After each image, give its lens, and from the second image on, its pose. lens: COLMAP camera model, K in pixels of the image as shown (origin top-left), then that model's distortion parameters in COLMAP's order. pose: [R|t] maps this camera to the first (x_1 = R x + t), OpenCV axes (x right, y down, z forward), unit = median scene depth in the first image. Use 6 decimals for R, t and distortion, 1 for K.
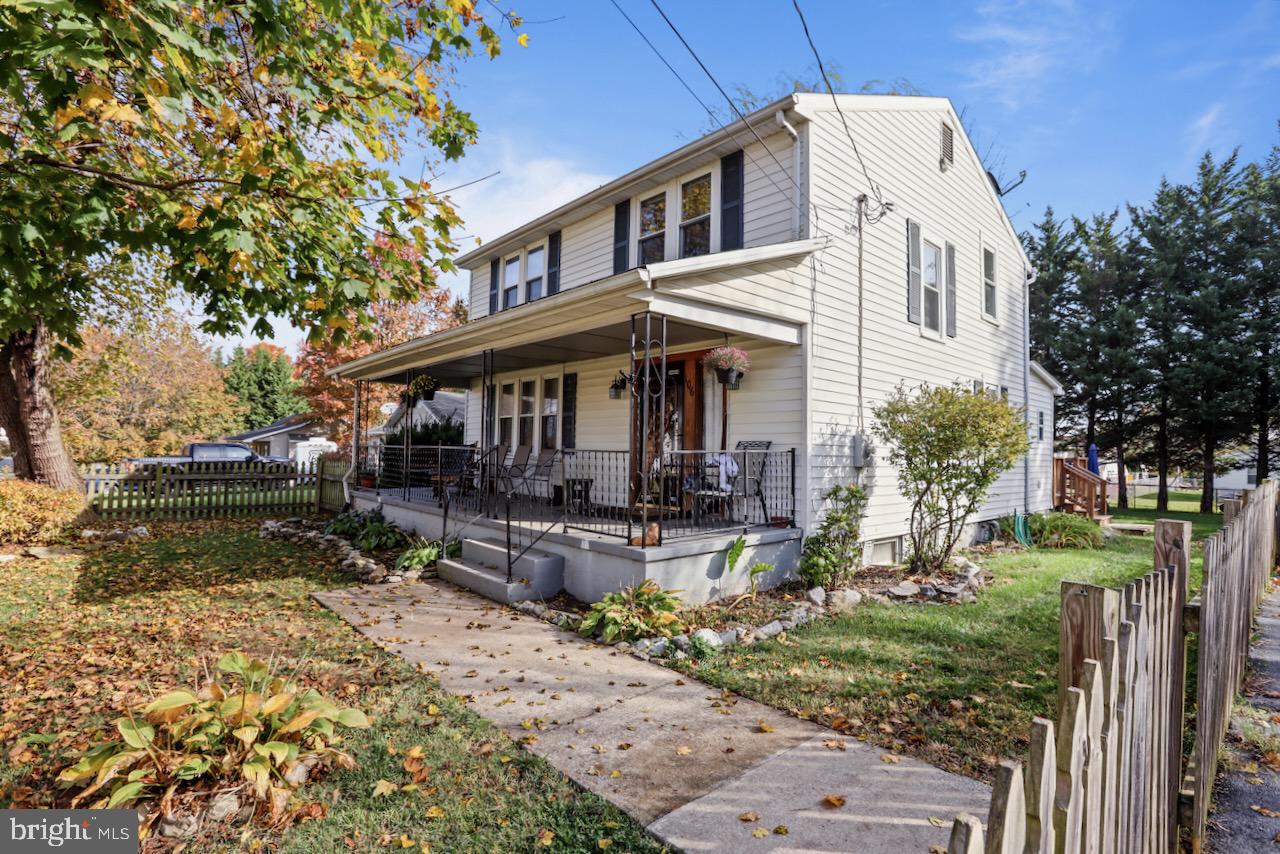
lens RADIAL K [[605.8, 0, 642.0], [0, 605.8, 440.5], [0, 0, 1]] dist [-0.088275, 0.033307]
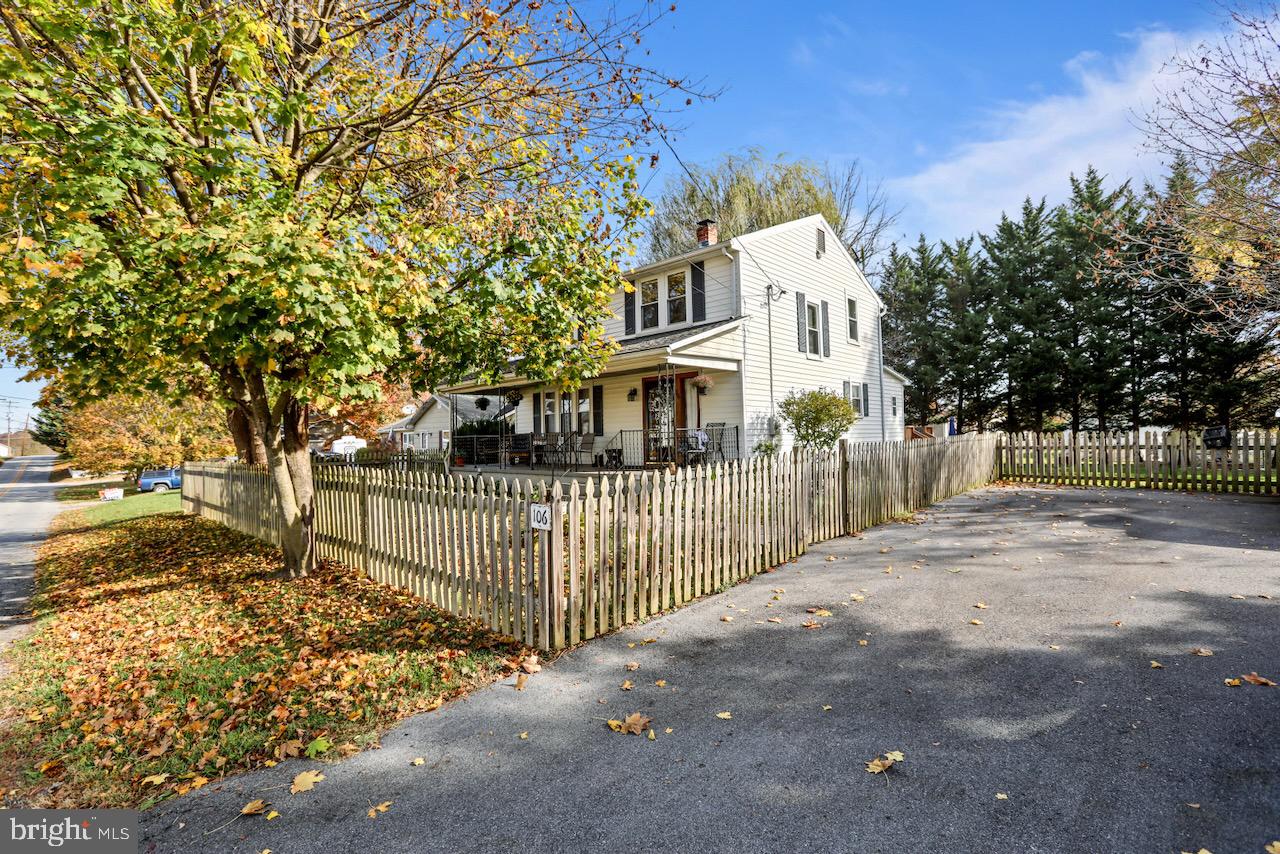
lens RADIAL K [[591.0, 0, 628.2], [0, 591.0, 423.7], [0, 0, 1]] dist [-0.074325, 0.030796]
pose [[0.996509, -0.039501, 0.073554, -0.176582], [0.040121, 0.999170, -0.006978, 0.004378], [-0.073218, 0.009904, 0.997267, -0.643530]]
